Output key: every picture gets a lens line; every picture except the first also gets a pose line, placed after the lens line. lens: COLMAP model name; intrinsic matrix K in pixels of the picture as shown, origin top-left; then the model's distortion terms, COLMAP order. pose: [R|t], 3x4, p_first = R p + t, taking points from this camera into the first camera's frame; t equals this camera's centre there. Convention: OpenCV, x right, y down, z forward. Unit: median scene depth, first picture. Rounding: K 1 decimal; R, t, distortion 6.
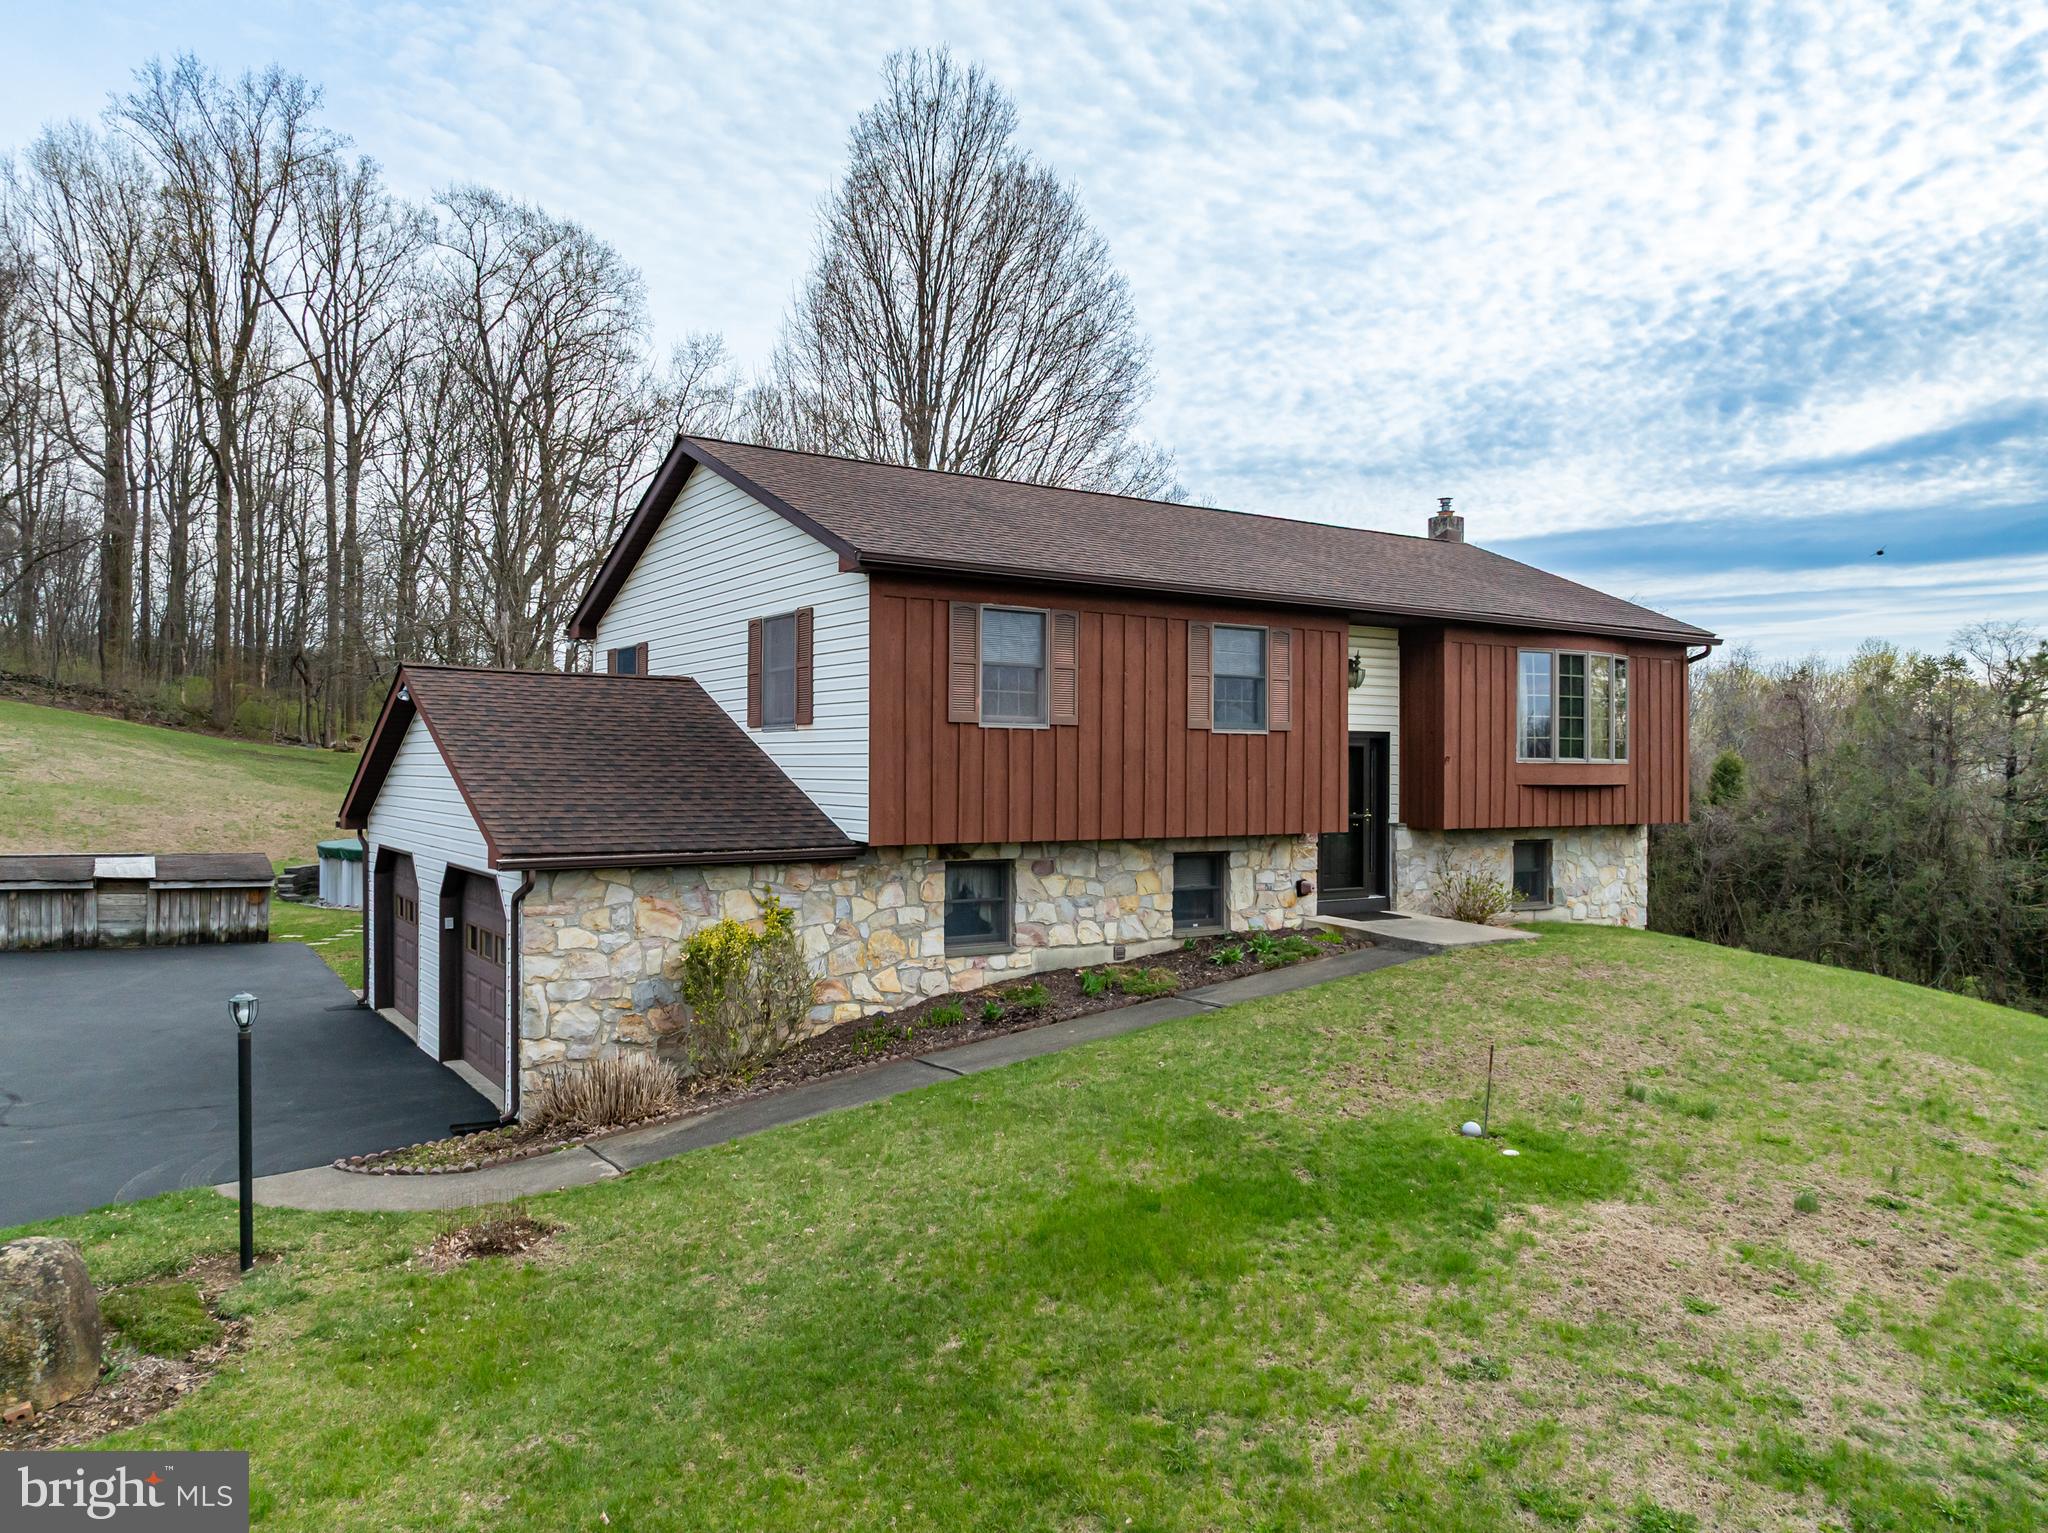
lens RADIAL K [[1420.8, 0, 1016.8], [0, 1420.8, 792.2], [0, 0, 1]] dist [-0.008585, 0.002931]
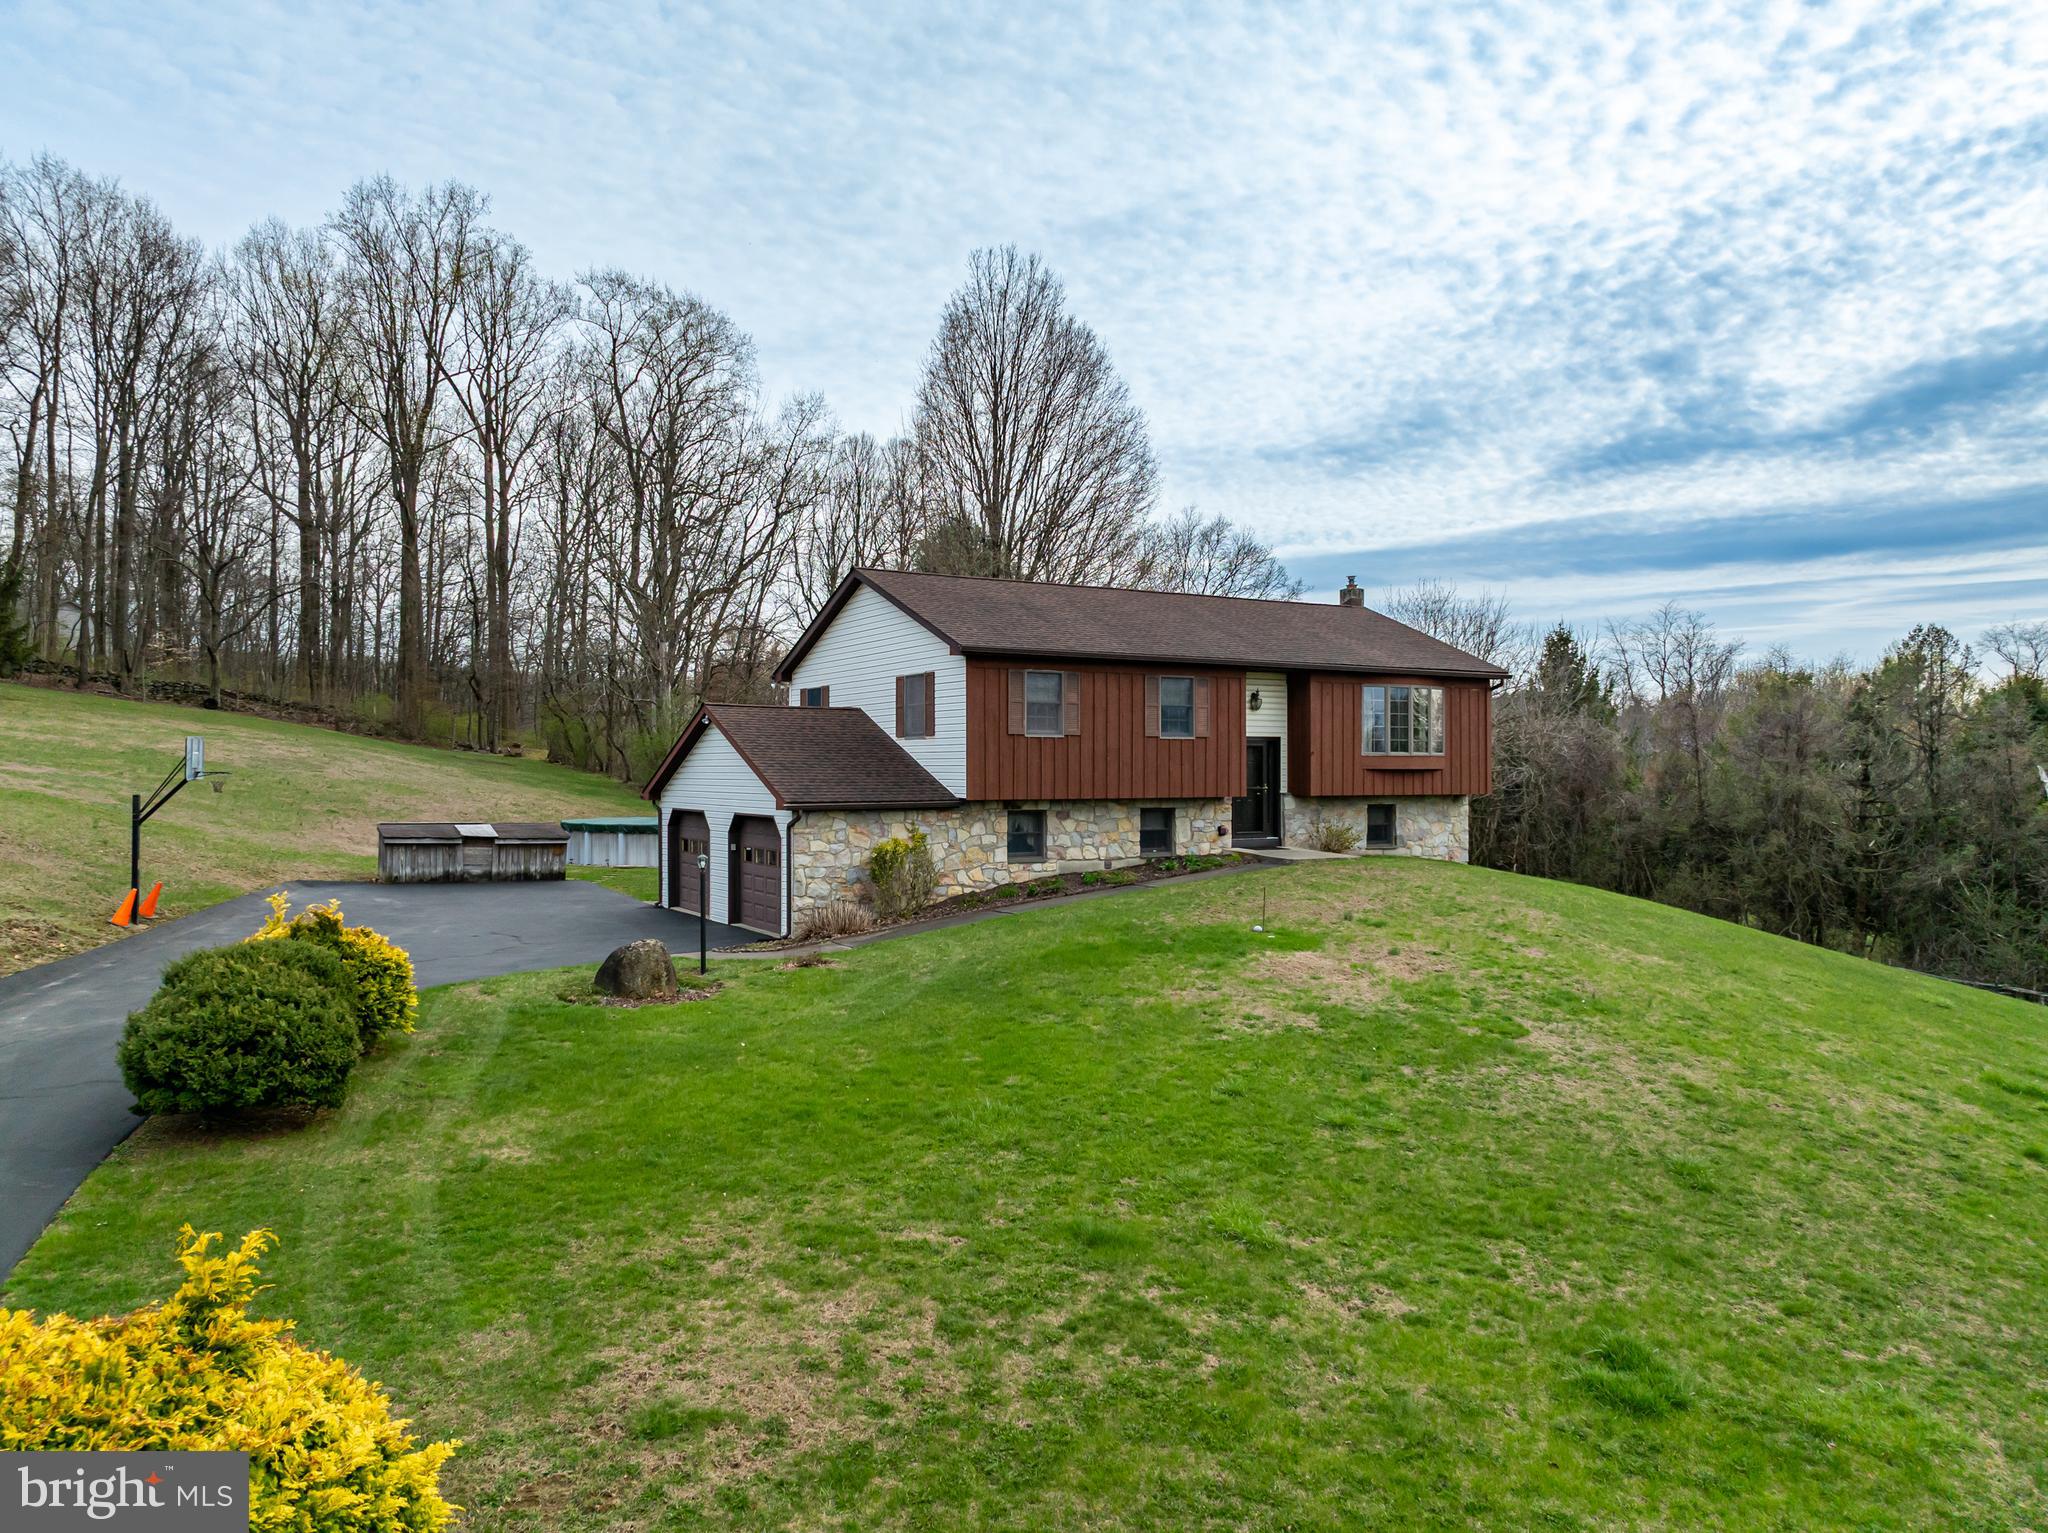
lens RADIAL K [[1420.8, 0, 1016.8], [0, 1420.8, 792.2], [0, 0, 1]] dist [-0.008585, 0.002931]
pose [[0.998491, -0.004710, -0.054712, 0.051434], [0.004592, 0.999987, -0.002284, 0.024772], [0.054722, 0.002029, 0.998500, -0.687311]]
